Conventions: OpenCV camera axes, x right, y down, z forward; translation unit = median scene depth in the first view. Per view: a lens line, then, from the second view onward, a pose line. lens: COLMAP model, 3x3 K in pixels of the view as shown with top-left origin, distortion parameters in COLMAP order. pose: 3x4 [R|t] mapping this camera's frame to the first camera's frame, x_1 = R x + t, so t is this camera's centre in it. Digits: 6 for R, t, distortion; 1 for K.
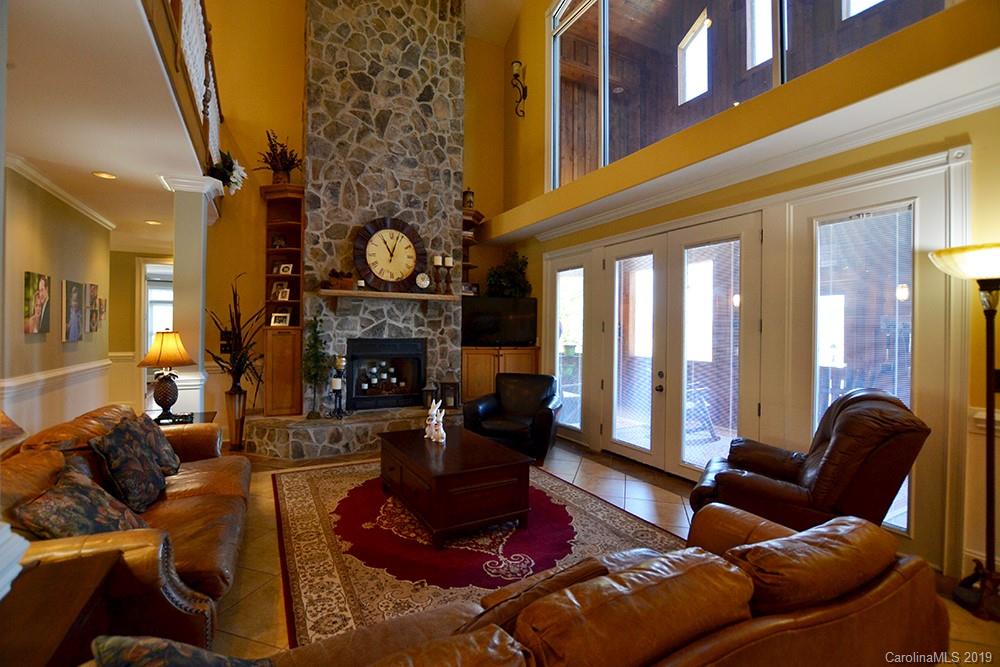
lens RADIAL K [[444.8, 0, 499.1], [0, 444.8, 332.9], [0, 0, 1]] dist [-0.026052, 0.000554]
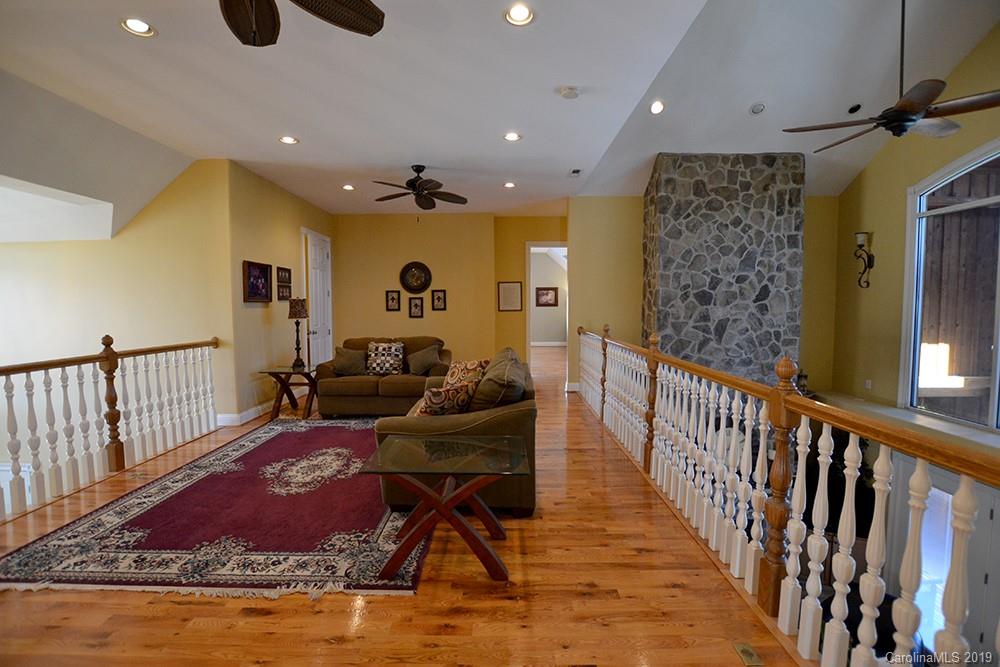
lens RADIAL K [[444.8, 0, 499.8], [0, 444.8, 333.3], [0, 0, 1]] dist [-0.026052, 0.000554]
pose [[0.876623, 0.018697, -0.480814, -0.211915], [0.010882, 0.998219, 0.058658, -0.527558], [0.481054, -0.056653, 0.874858, -0.223845]]
